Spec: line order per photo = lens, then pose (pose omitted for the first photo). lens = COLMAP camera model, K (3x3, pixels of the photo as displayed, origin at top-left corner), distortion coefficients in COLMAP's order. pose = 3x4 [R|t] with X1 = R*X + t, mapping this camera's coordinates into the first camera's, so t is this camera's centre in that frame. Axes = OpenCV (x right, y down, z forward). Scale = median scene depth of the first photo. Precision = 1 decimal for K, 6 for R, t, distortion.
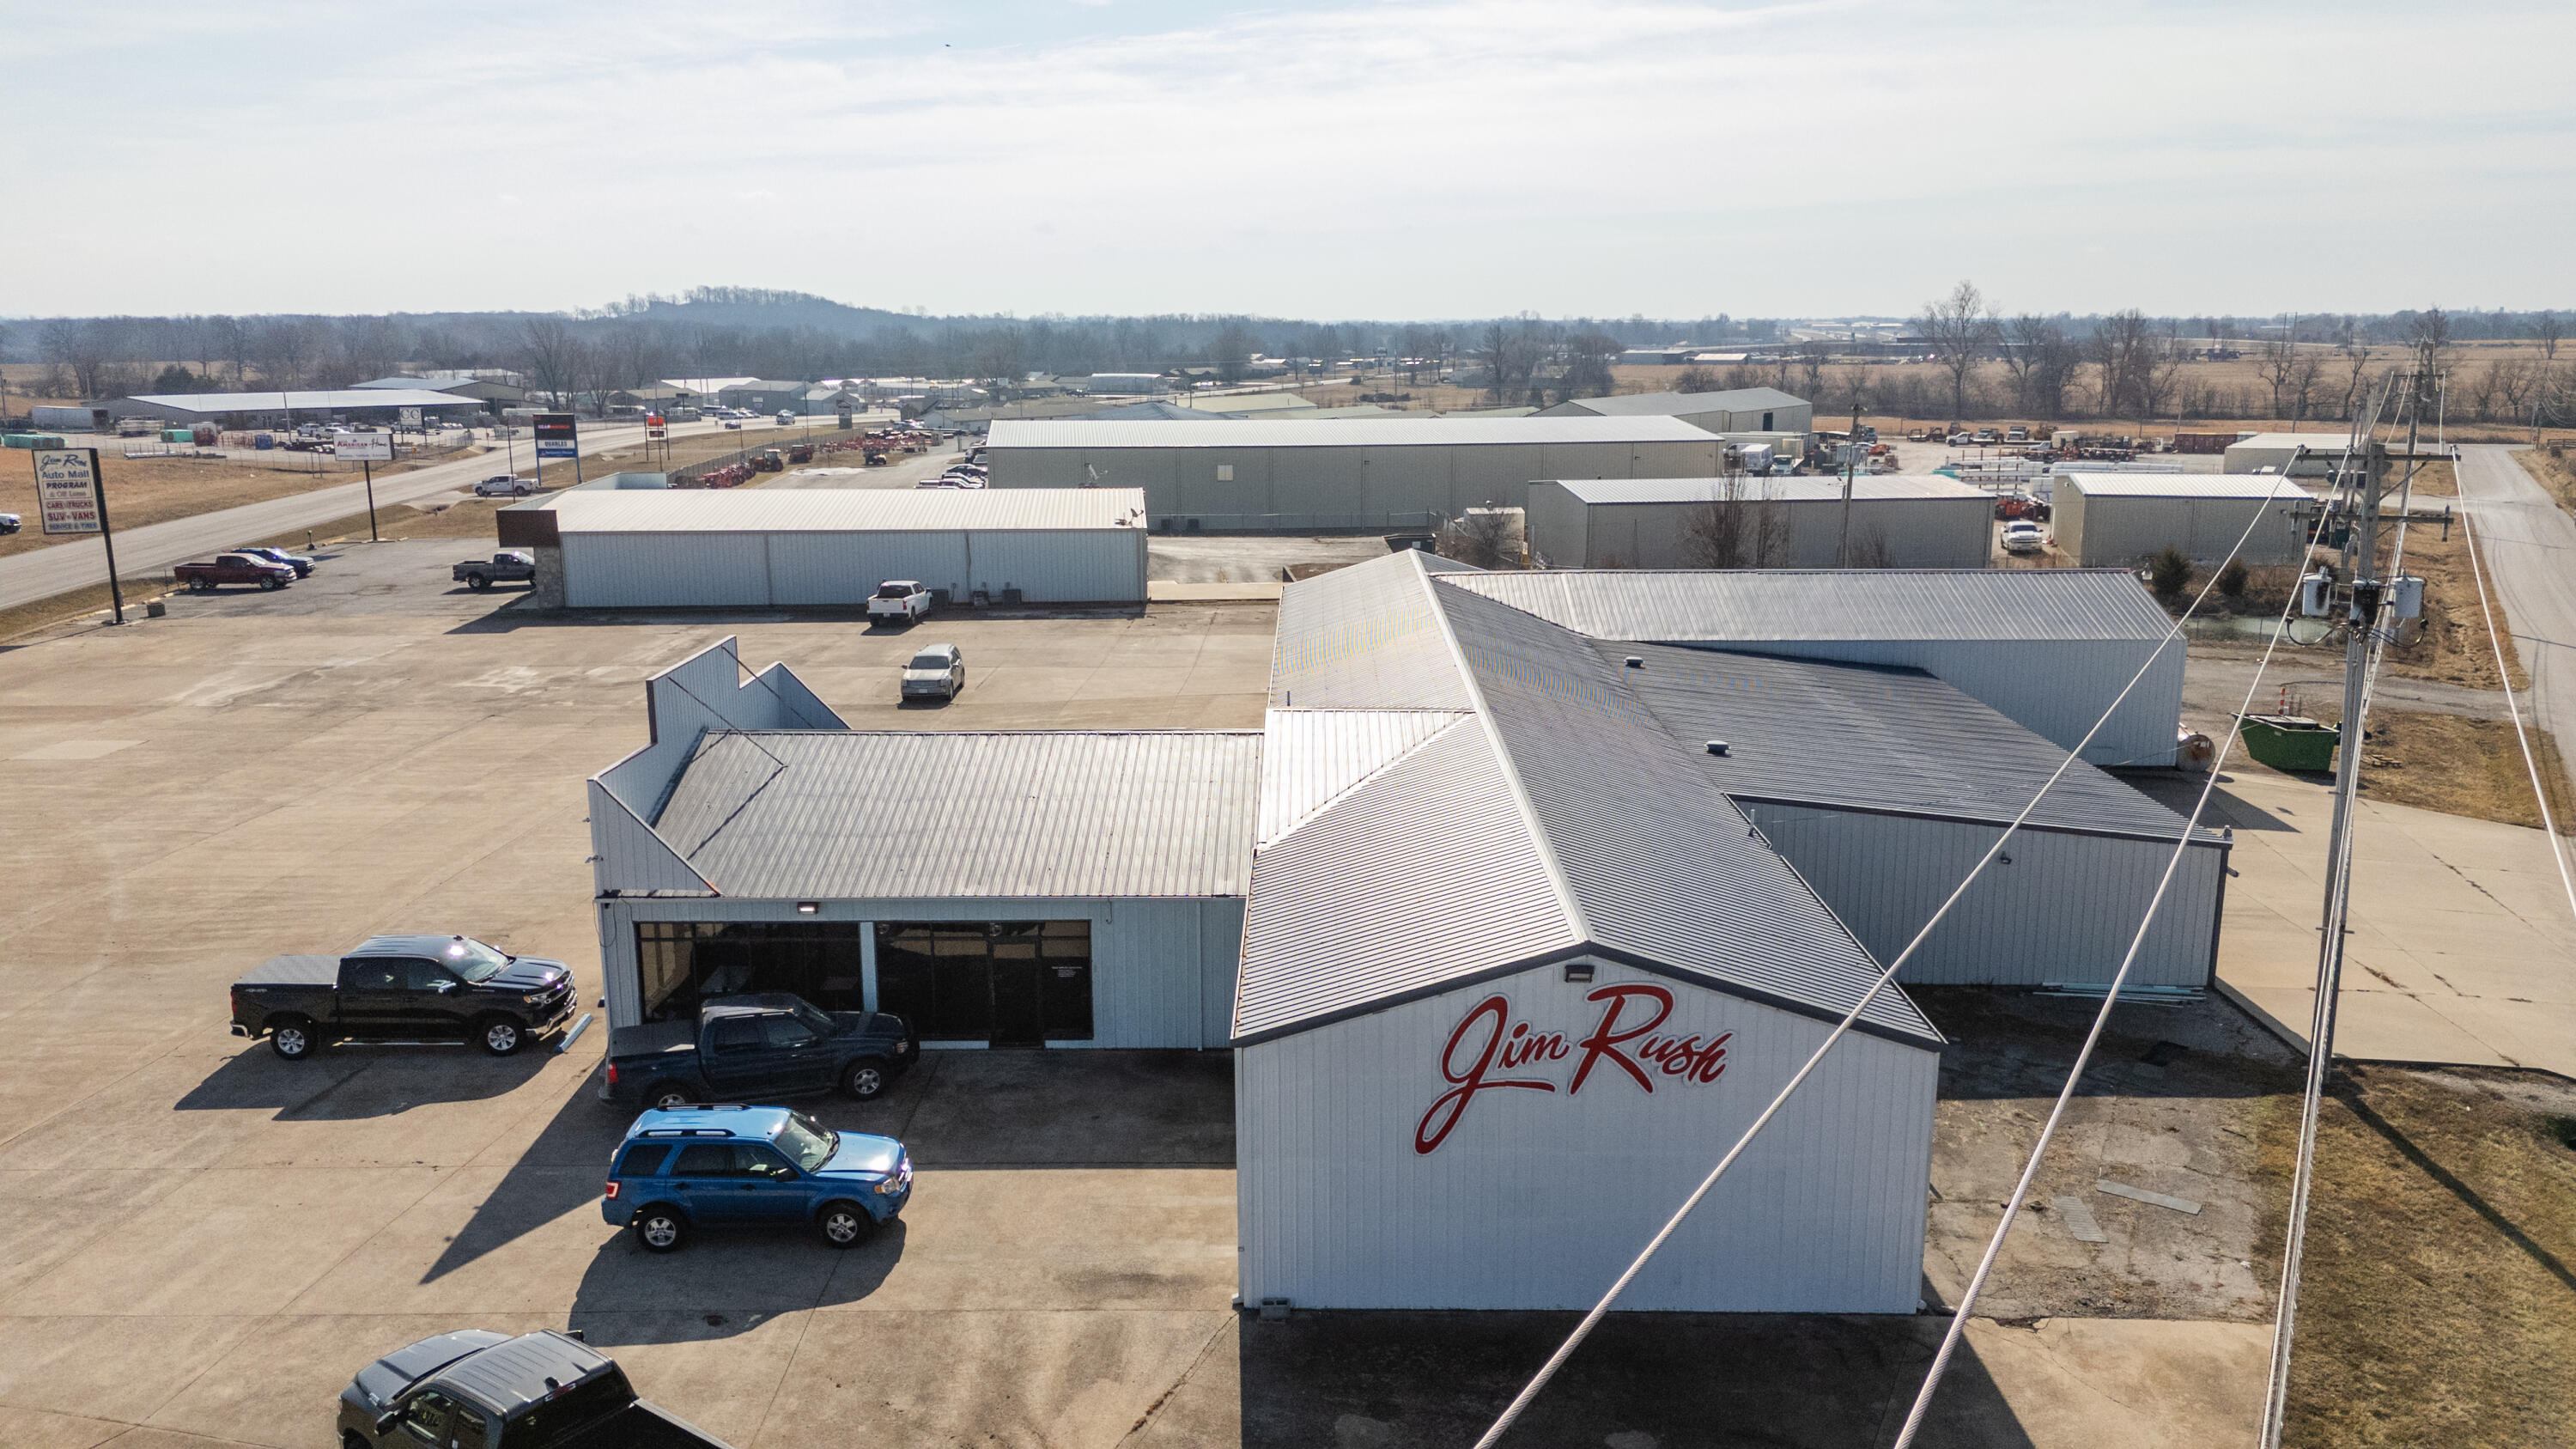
lens RADIAL K [[1877.8, 0, 1294.2], [0, 1877.8, 729.9], [0, 0, 1]] dist [0.094278, -0.100932]
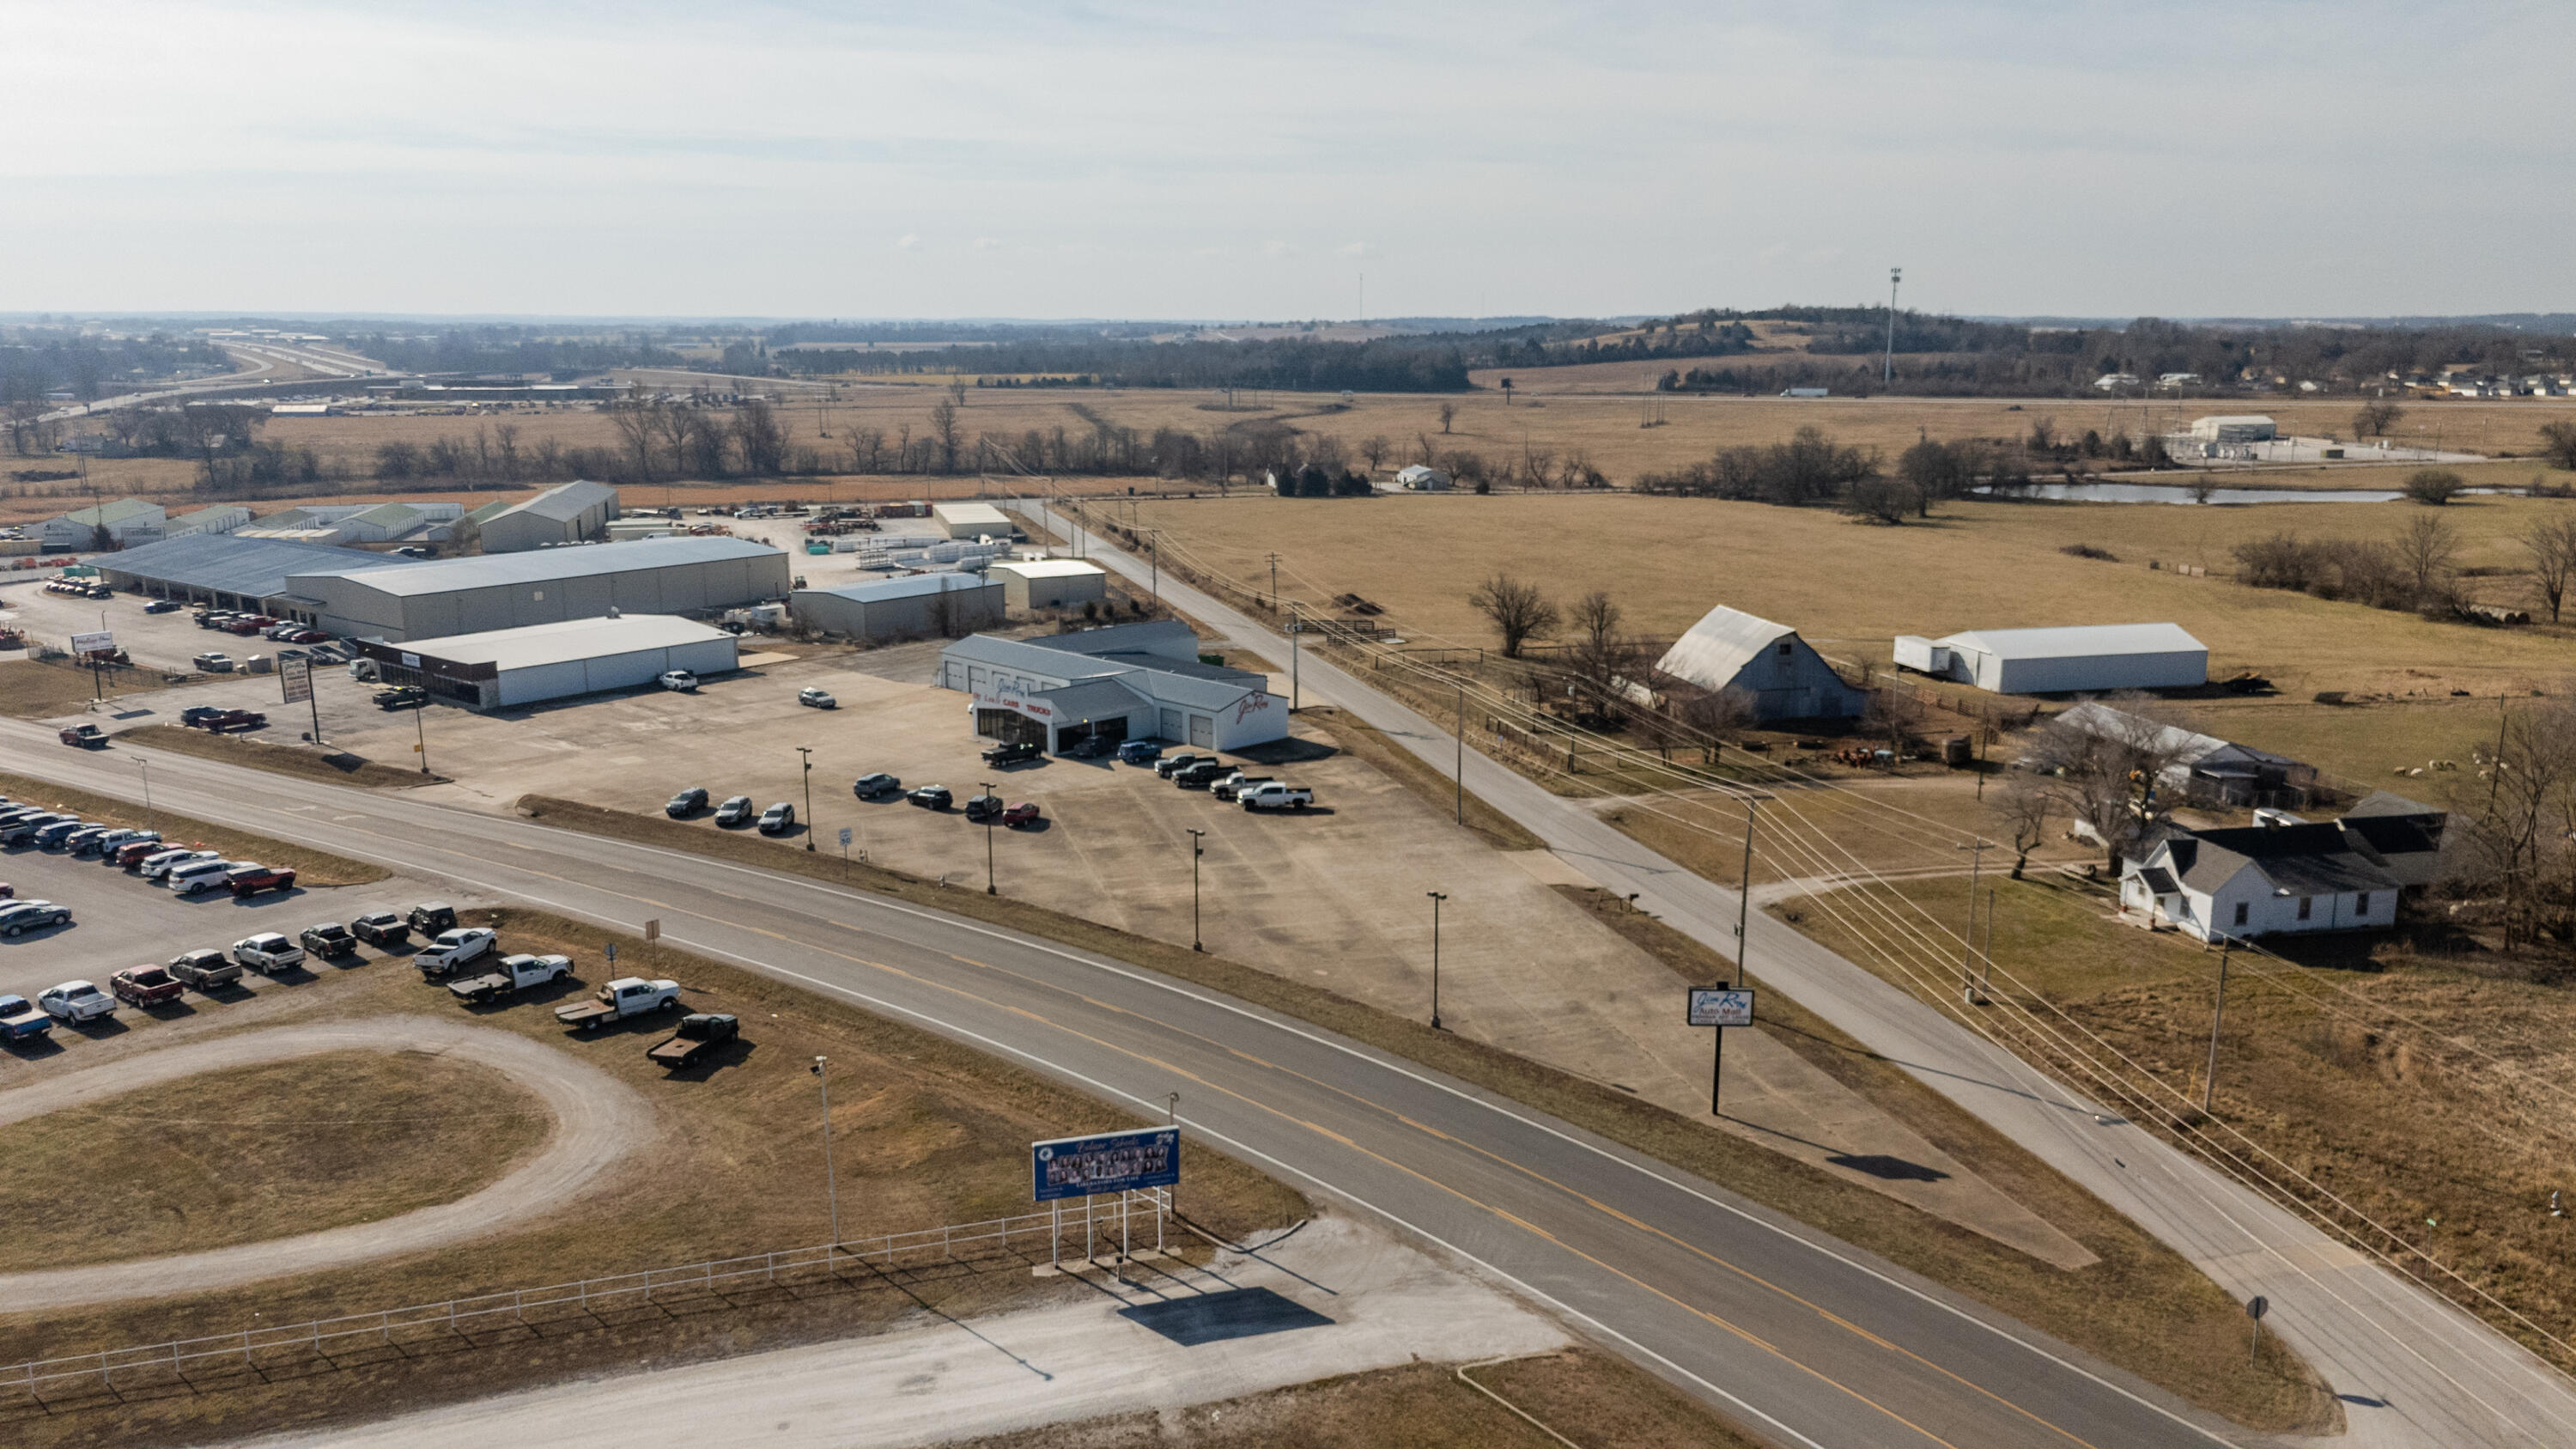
lens RADIAL K [[1885.3, 0, 1293.4], [0, 1885.3, 725.7], [0, 0, 1]] dist [0.087174, -0.100278]
pose [[0.704645, -0.148701, 0.693804, -3.372887], [0.148318, 0.987062, 0.060918, -0.117650], [-0.693886, 0.059978, 0.717583, -3.018485]]
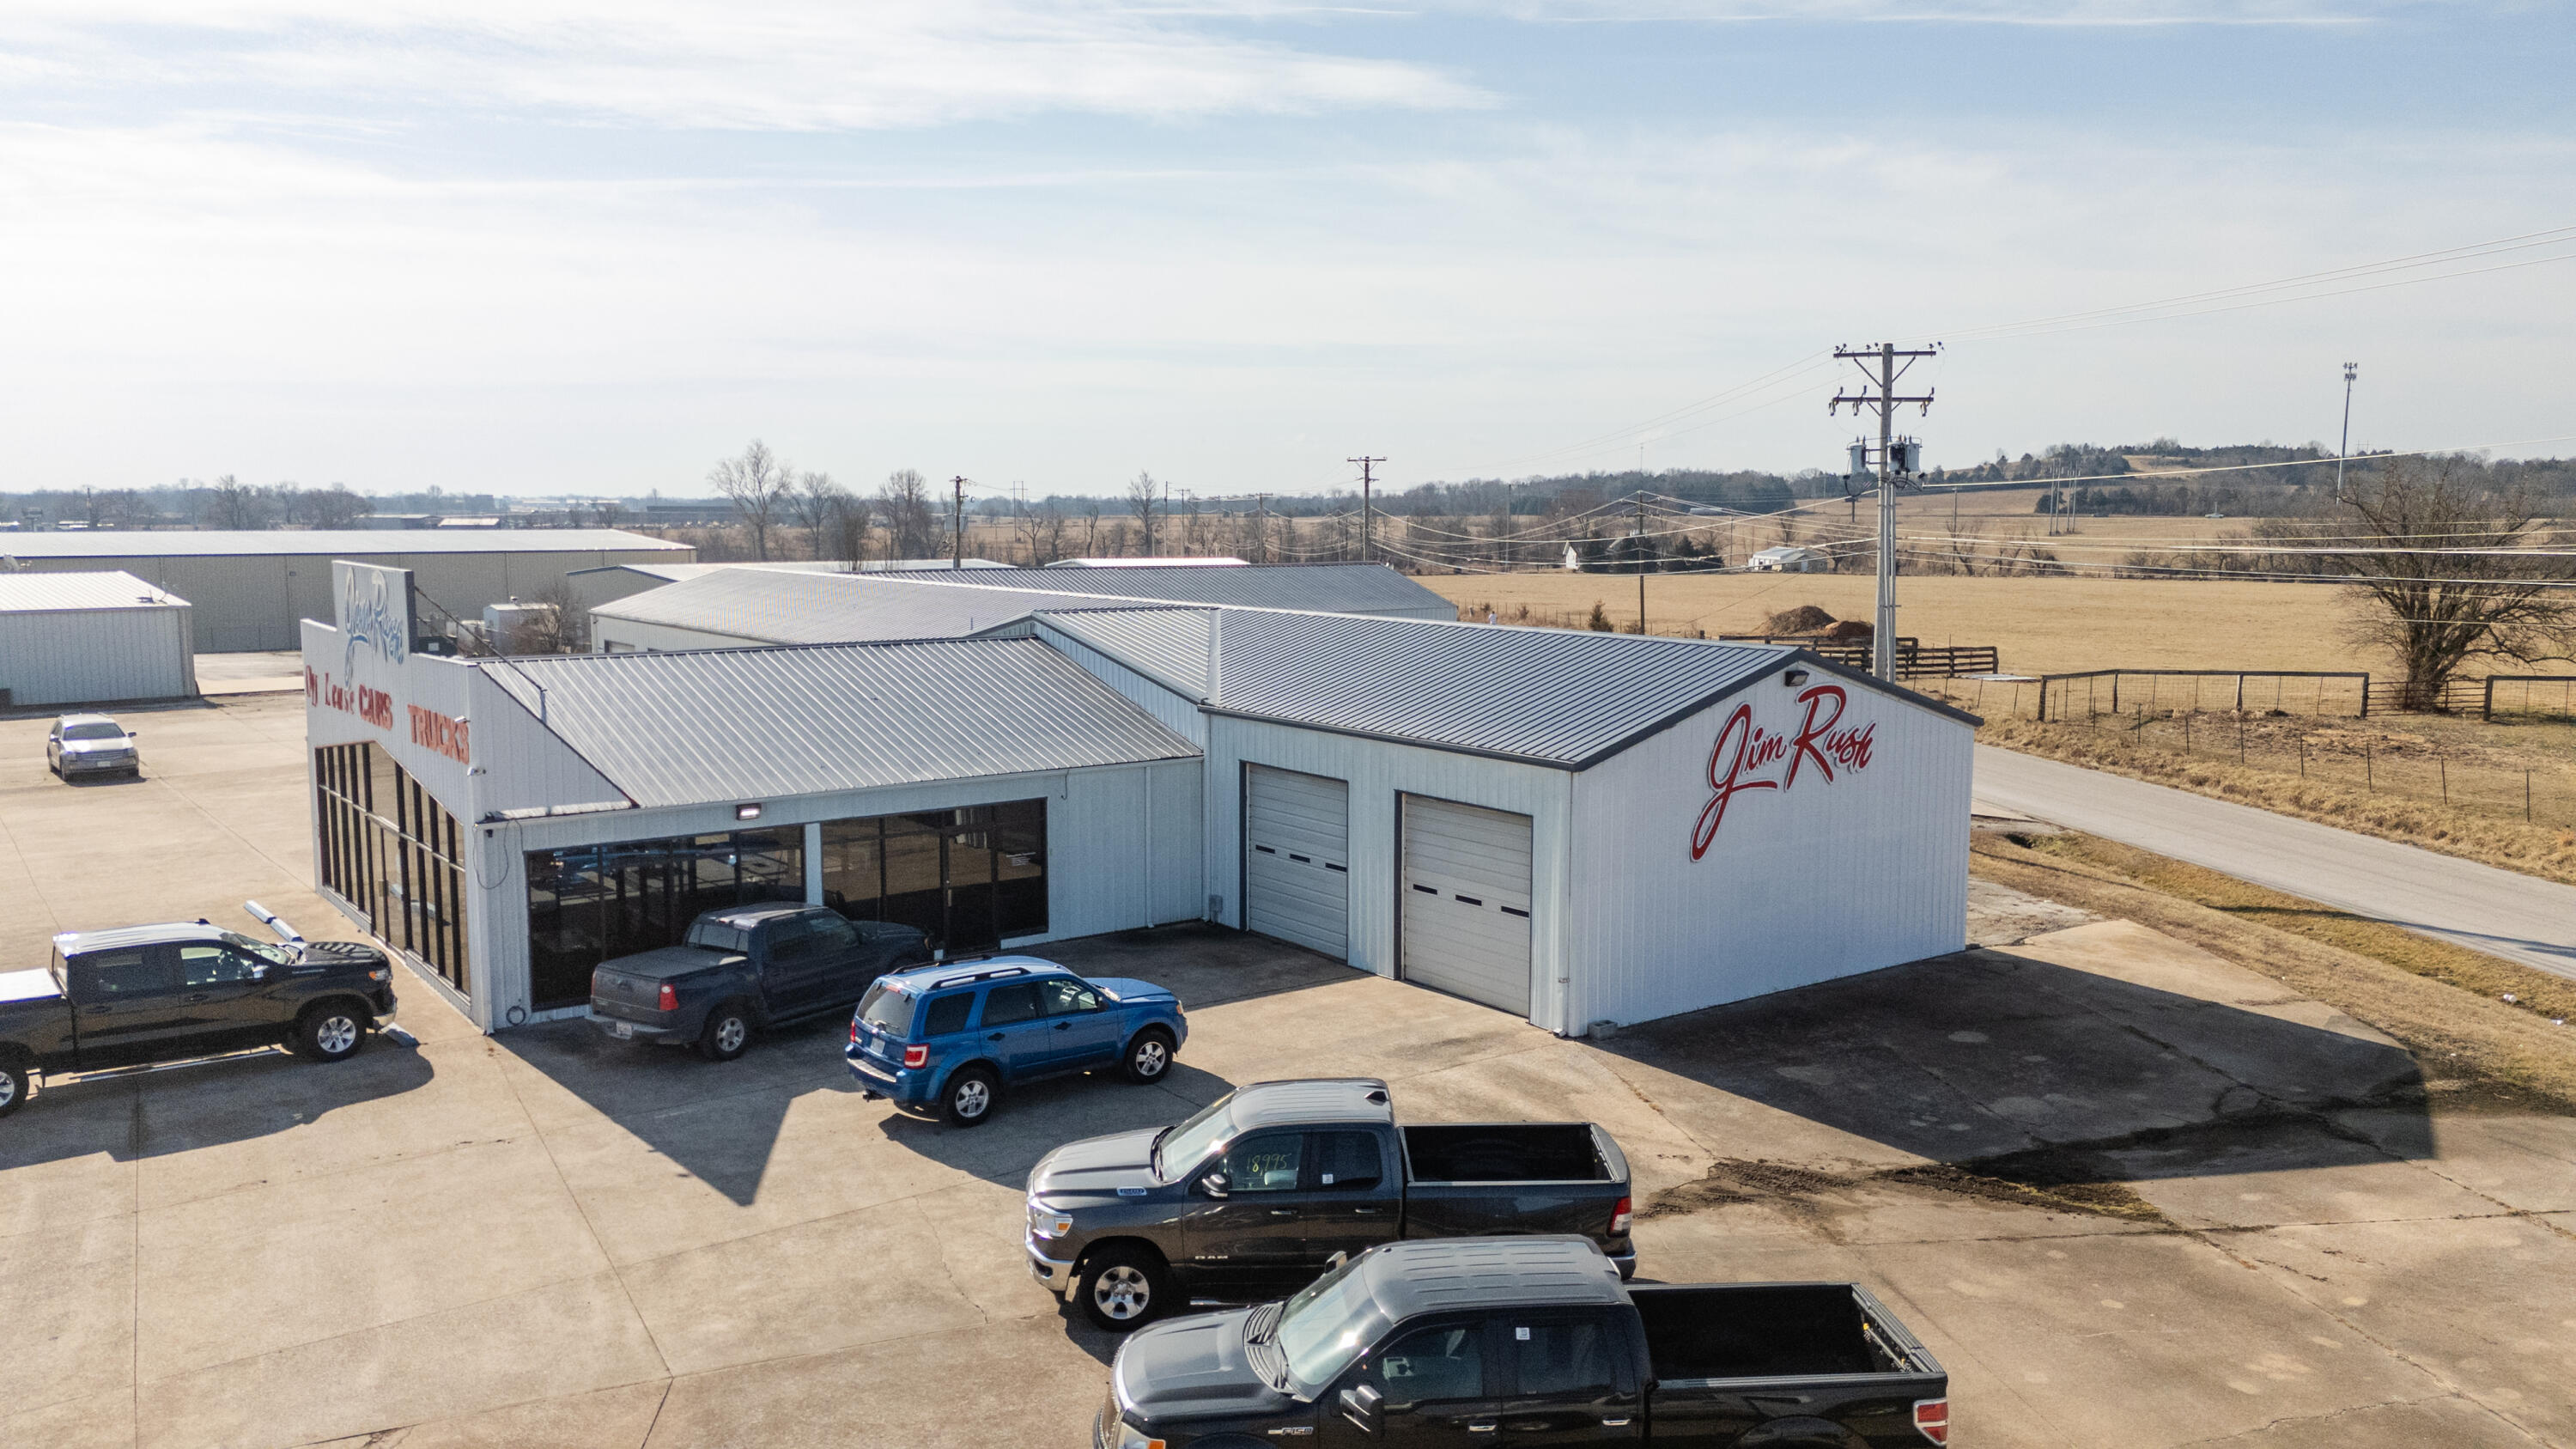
lens RADIAL K [[1877.8, 0, 1294.2], [0, 1877.8, 729.9], [0, 0, 1]] dist [0.094278, -0.100932]
pose [[0.797708, -0.068899, 0.599095, -0.559498], [0.123472, 0.991066, -0.050428, 0.129652], [-0.590268, 0.114198, 0.799089, 0.190830]]
